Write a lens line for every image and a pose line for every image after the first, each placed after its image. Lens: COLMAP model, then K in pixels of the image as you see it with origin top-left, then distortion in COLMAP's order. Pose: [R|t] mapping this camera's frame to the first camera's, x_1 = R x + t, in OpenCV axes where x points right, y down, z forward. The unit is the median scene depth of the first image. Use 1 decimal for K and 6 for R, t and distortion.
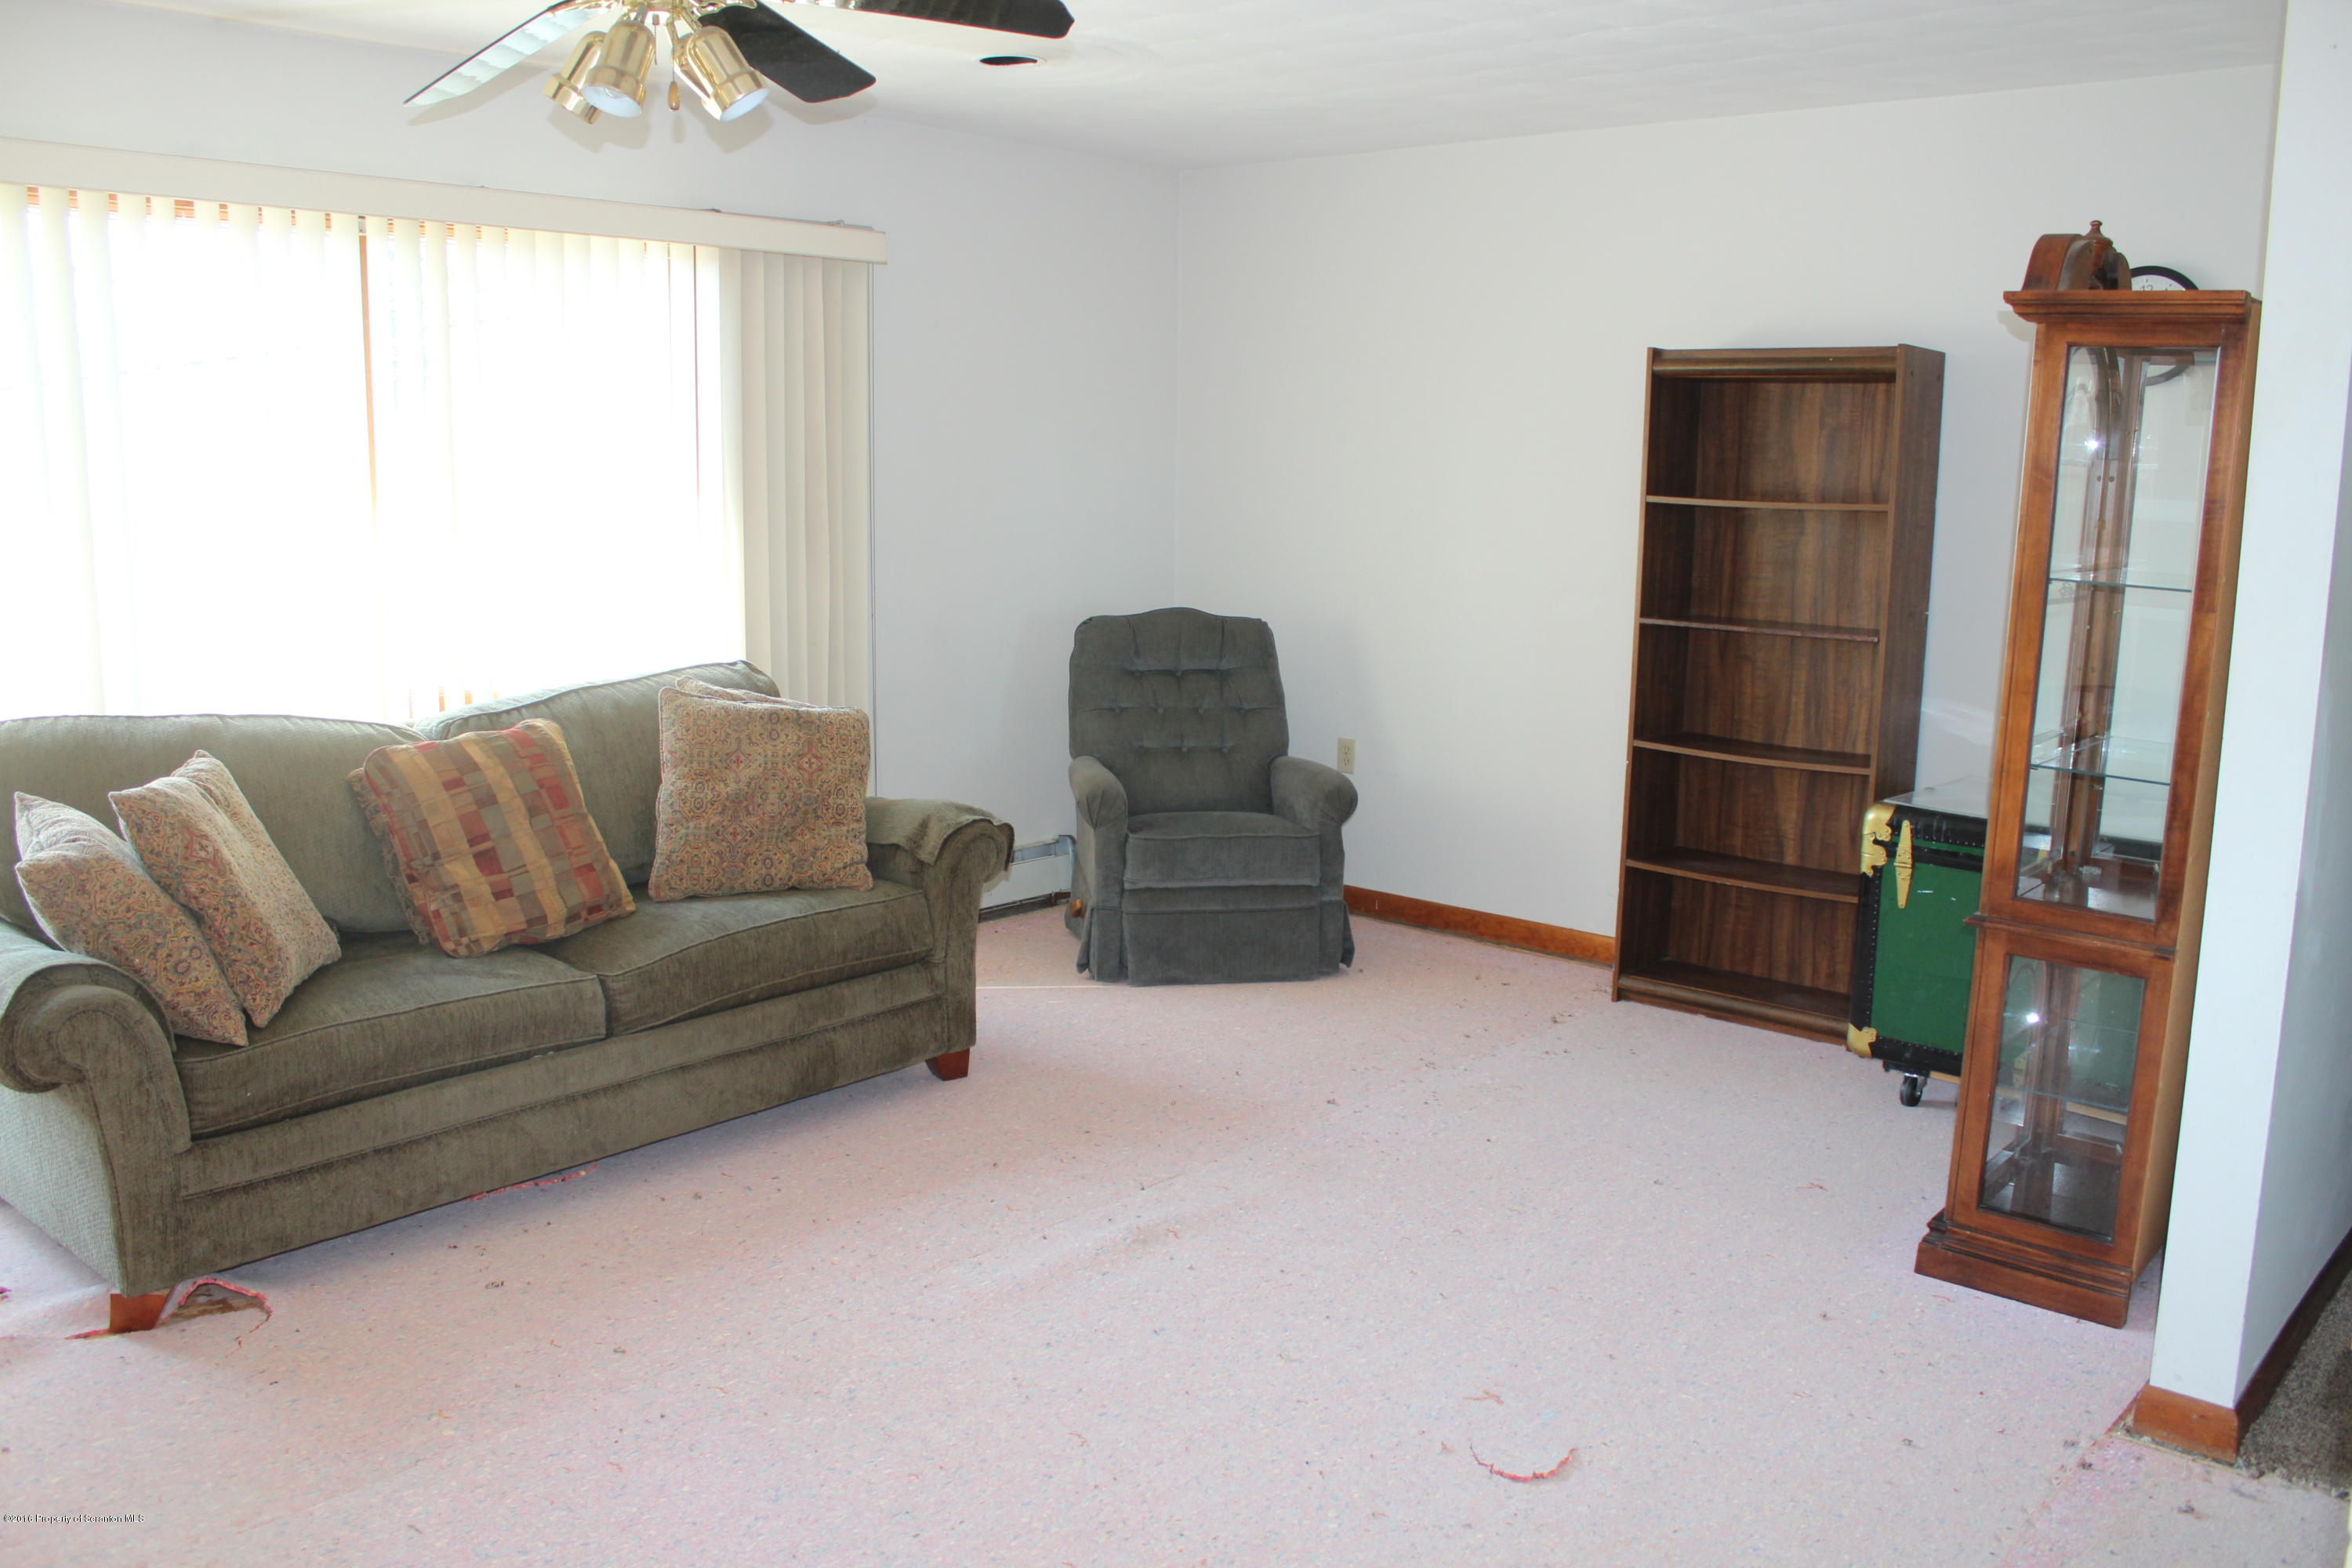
lens RADIAL K [[1932.2, 0, 1176.0], [0, 1932.2, 784.0], [0, 0, 1]] dist [-0.178114, 0.172796]
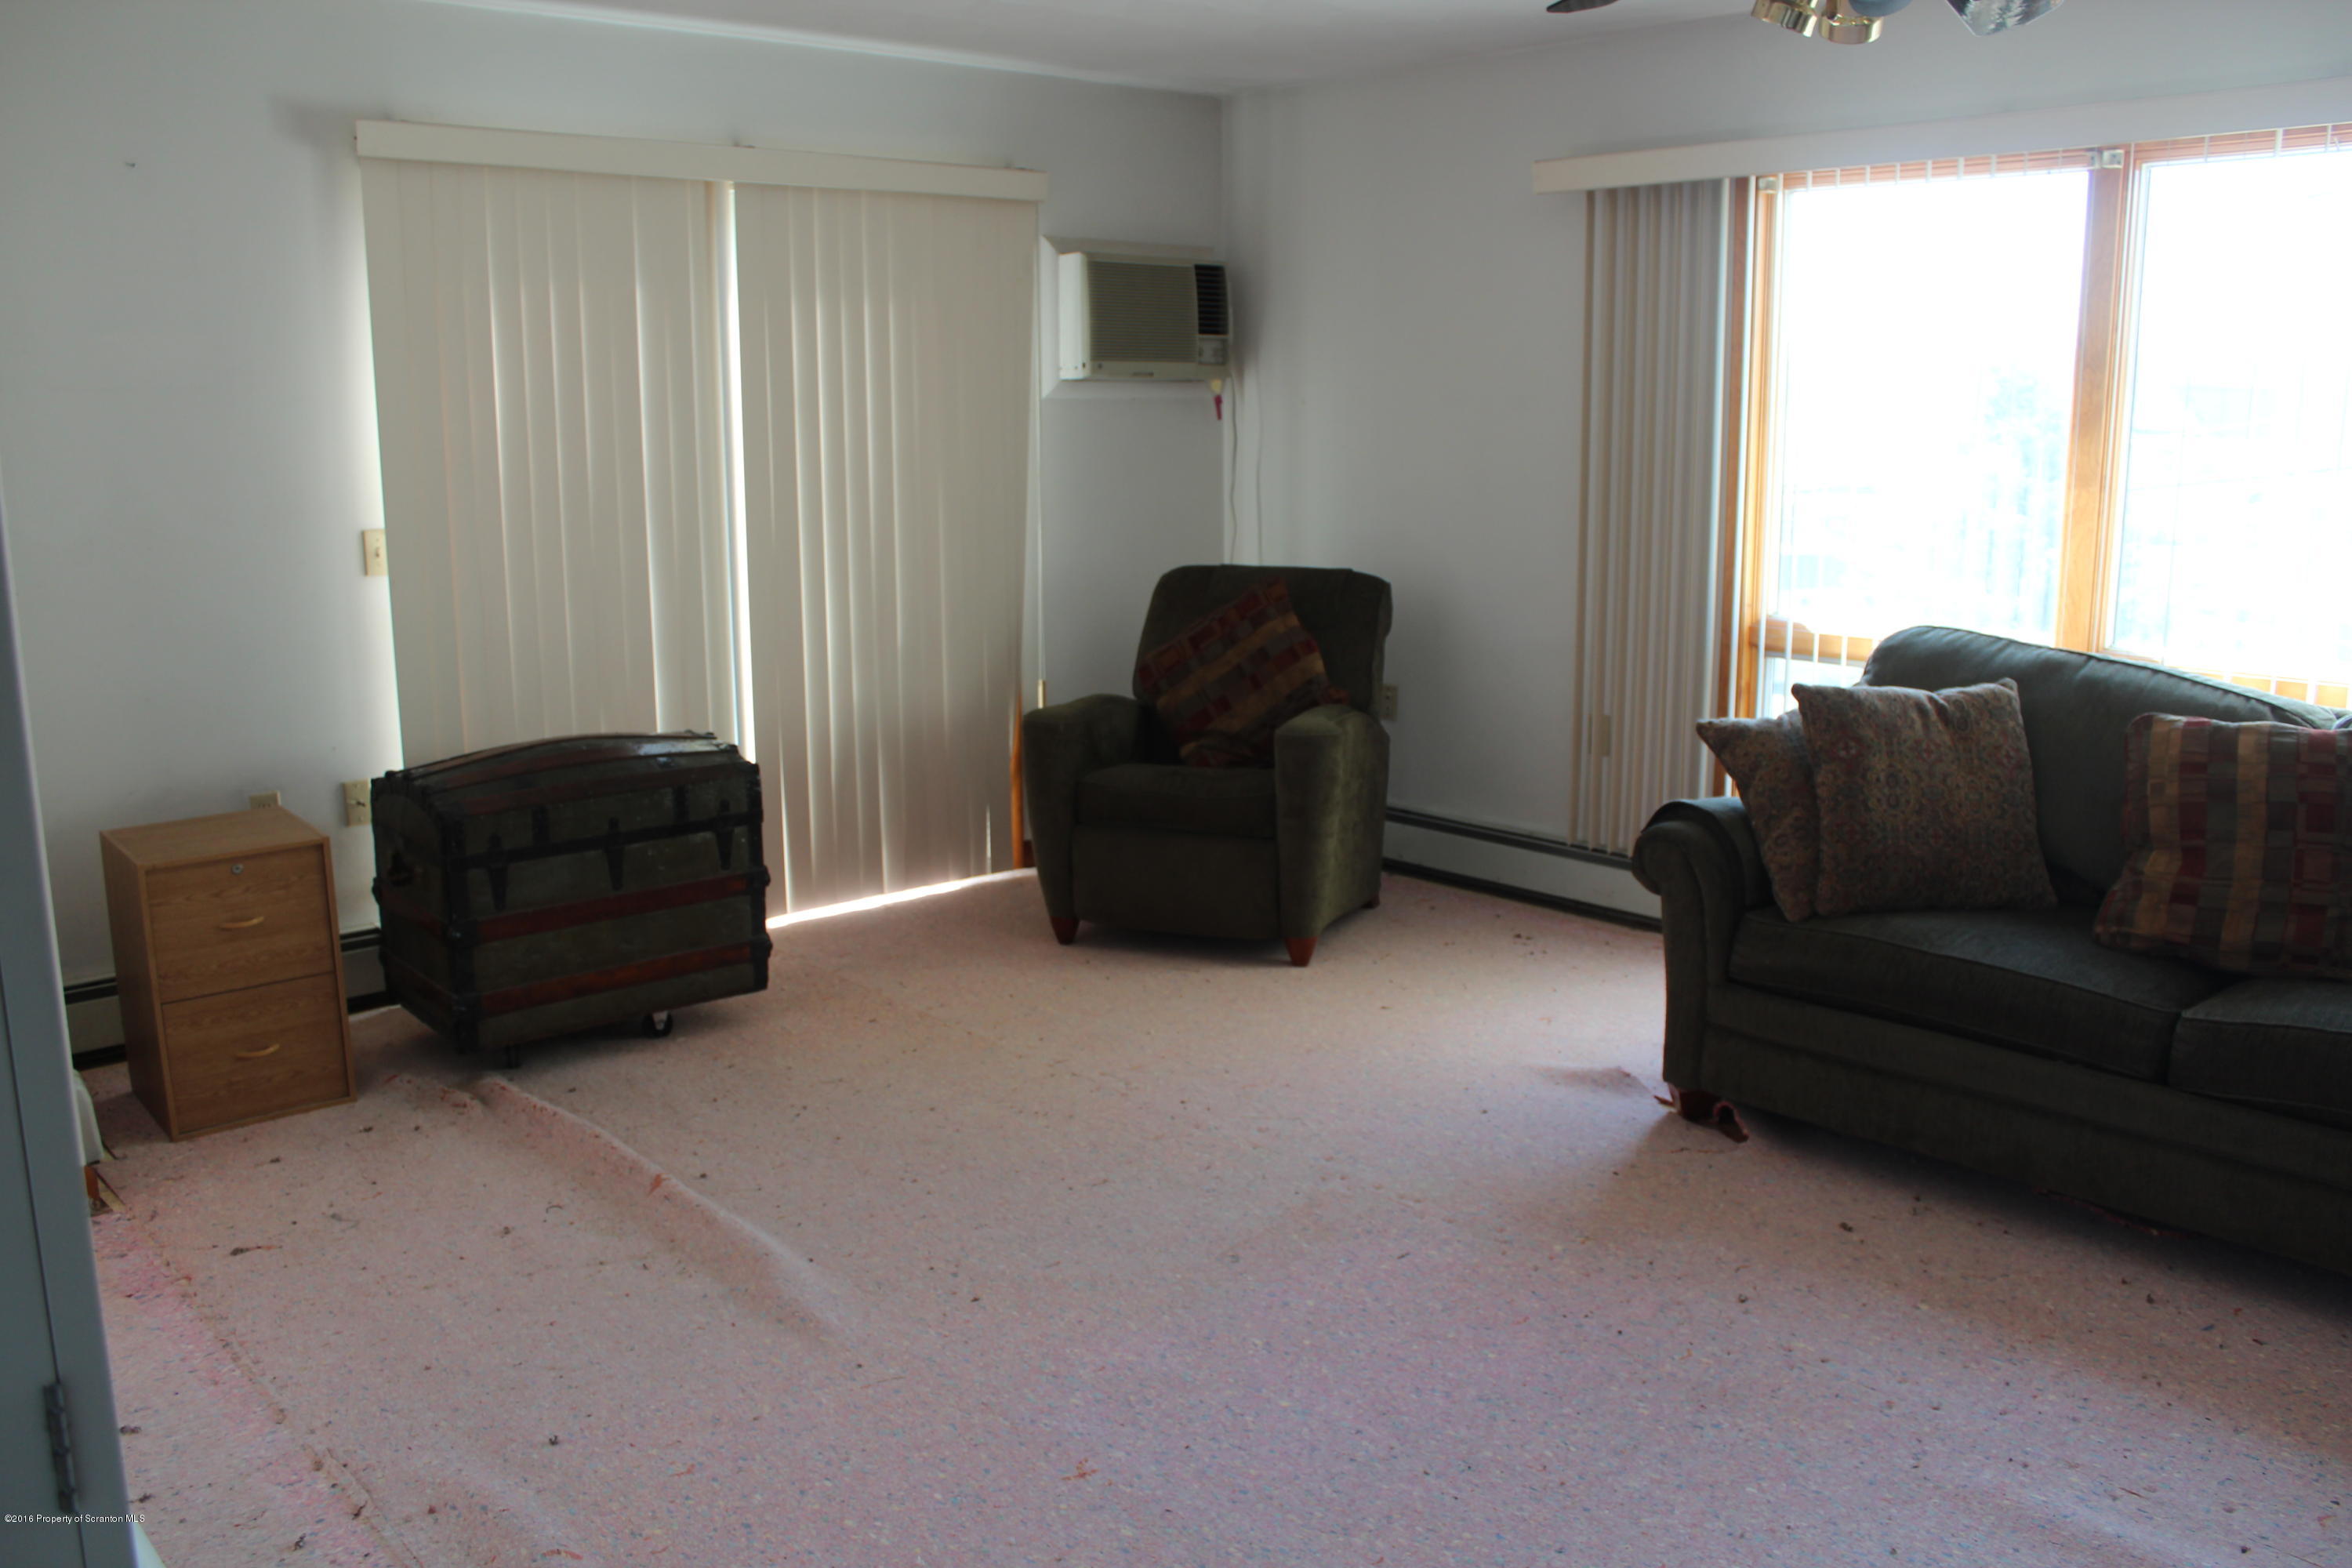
lens RADIAL K [[1932.2, 0, 1176.0], [0, 1932.2, 784.0], [0, 0, 1]] dist [-0.178114, 0.172796]
pose [[-0.109325, 0.185383, -0.976566, 0.516944], [-0.167613, 0.964949, 0.201941, -0.087097], [0.979772, 0.185762, -0.074420, 0.577532]]
